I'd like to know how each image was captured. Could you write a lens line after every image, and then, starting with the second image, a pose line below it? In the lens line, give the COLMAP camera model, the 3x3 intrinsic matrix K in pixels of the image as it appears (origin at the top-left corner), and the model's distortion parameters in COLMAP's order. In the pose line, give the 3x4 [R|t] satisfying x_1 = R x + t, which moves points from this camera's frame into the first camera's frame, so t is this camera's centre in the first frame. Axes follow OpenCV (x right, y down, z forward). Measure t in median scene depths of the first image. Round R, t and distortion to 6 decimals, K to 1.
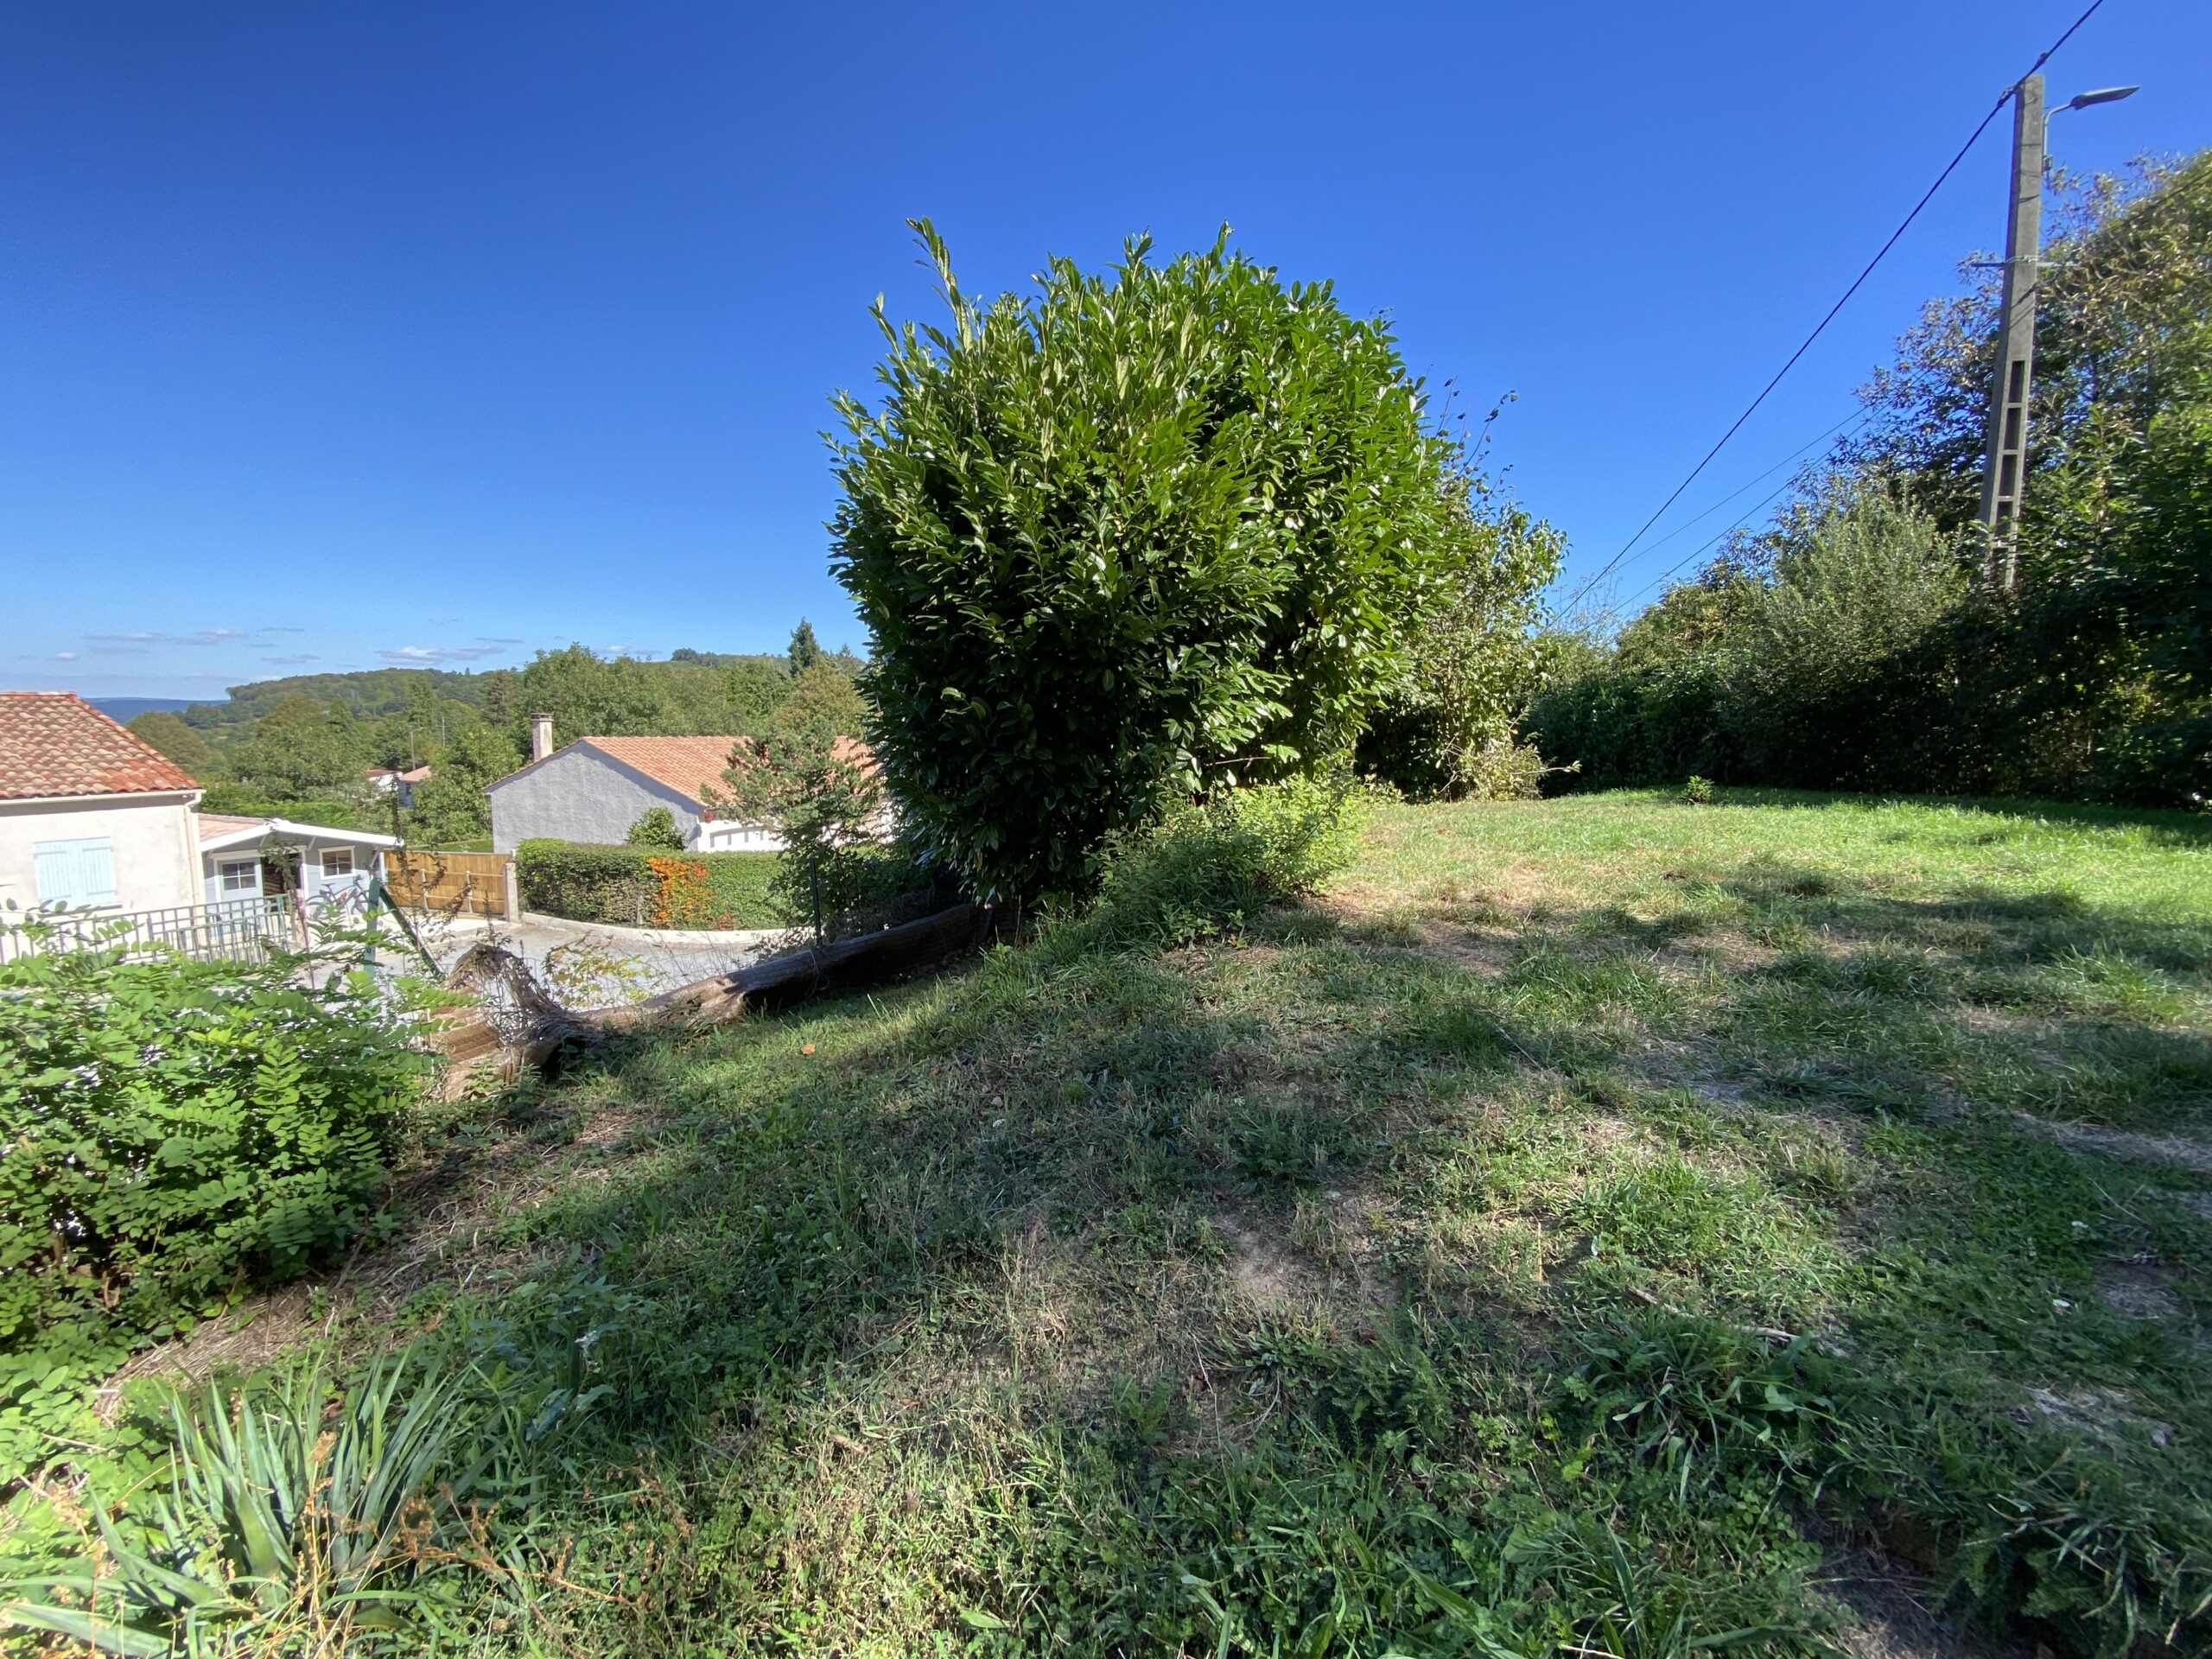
lens RADIAL K [[897.8, 0, 1097.3], [0, 897.8, 835.9], [0, 0, 1]] dist [0.032266, -0.028145]
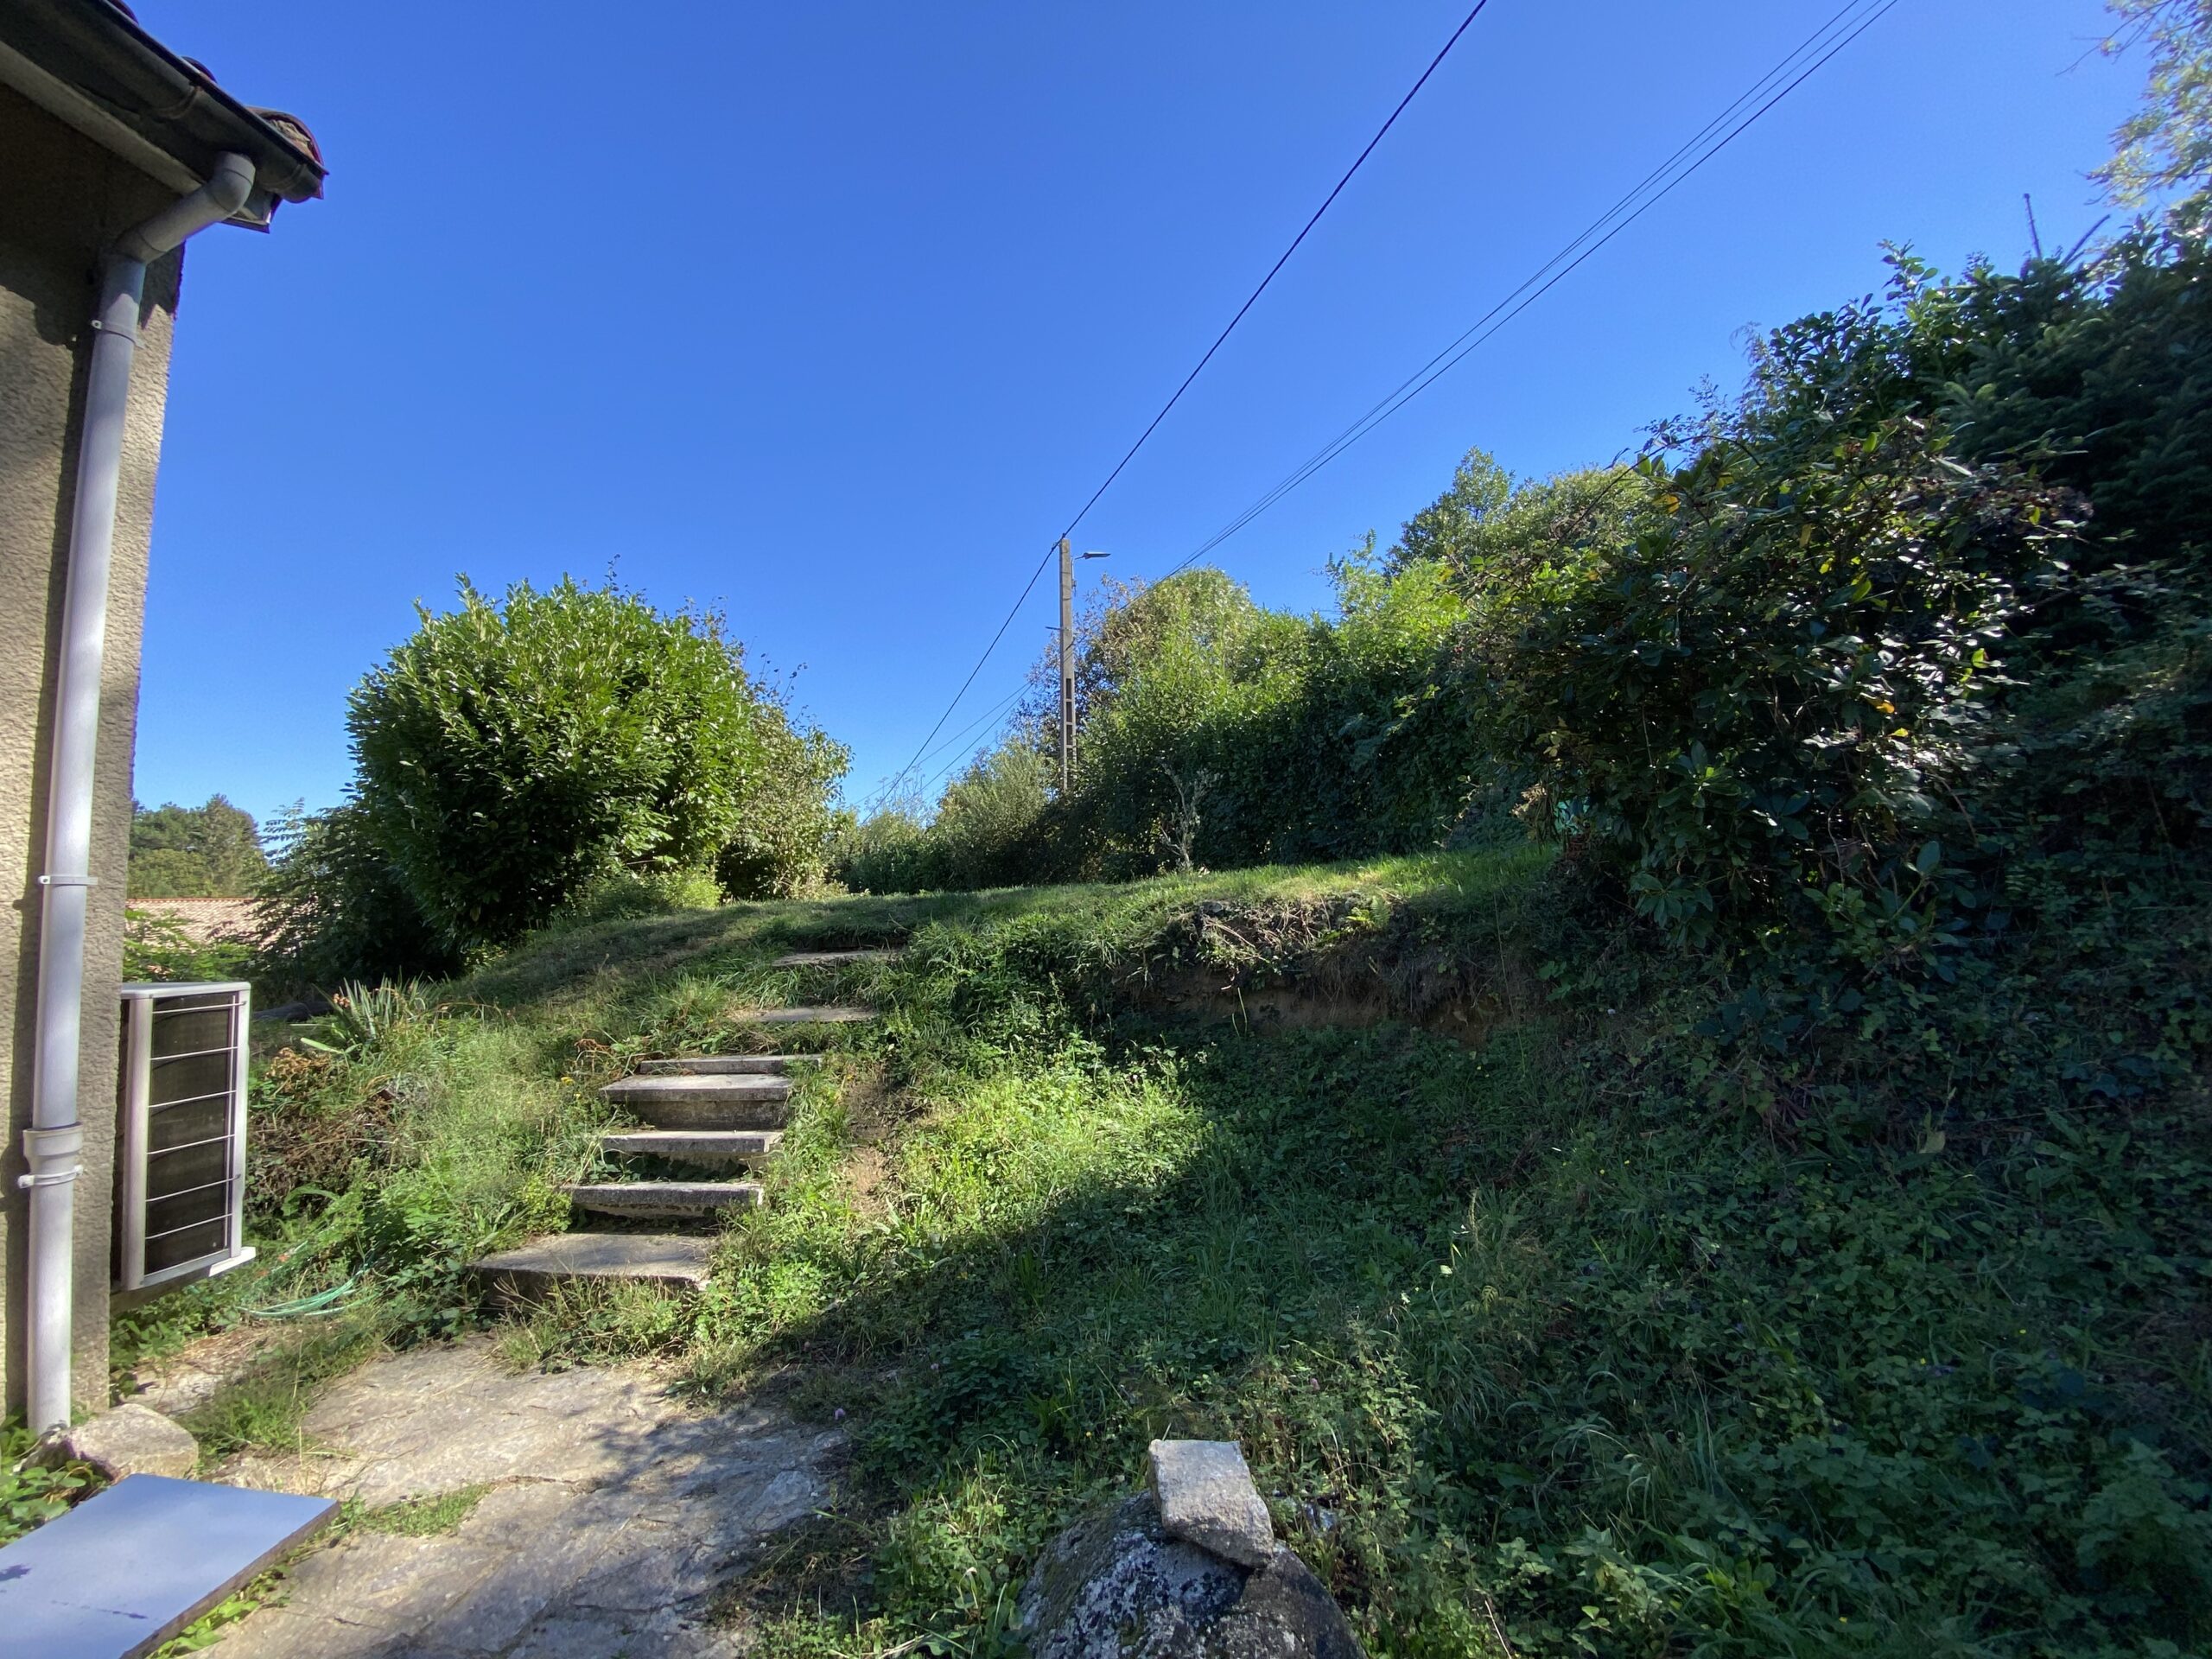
lens RADIAL K [[897.8, 0, 1097.3], [0, 897.8, 835.9], [0, 0, 1]] dist [0.032266, -0.028145]
pose [[0.785410, 0.019361, 0.618673, -0.257392], [0.101366, 0.981994, -0.159416, 0.257237], [-0.610620, 0.187920, 0.769305, -1.006903]]
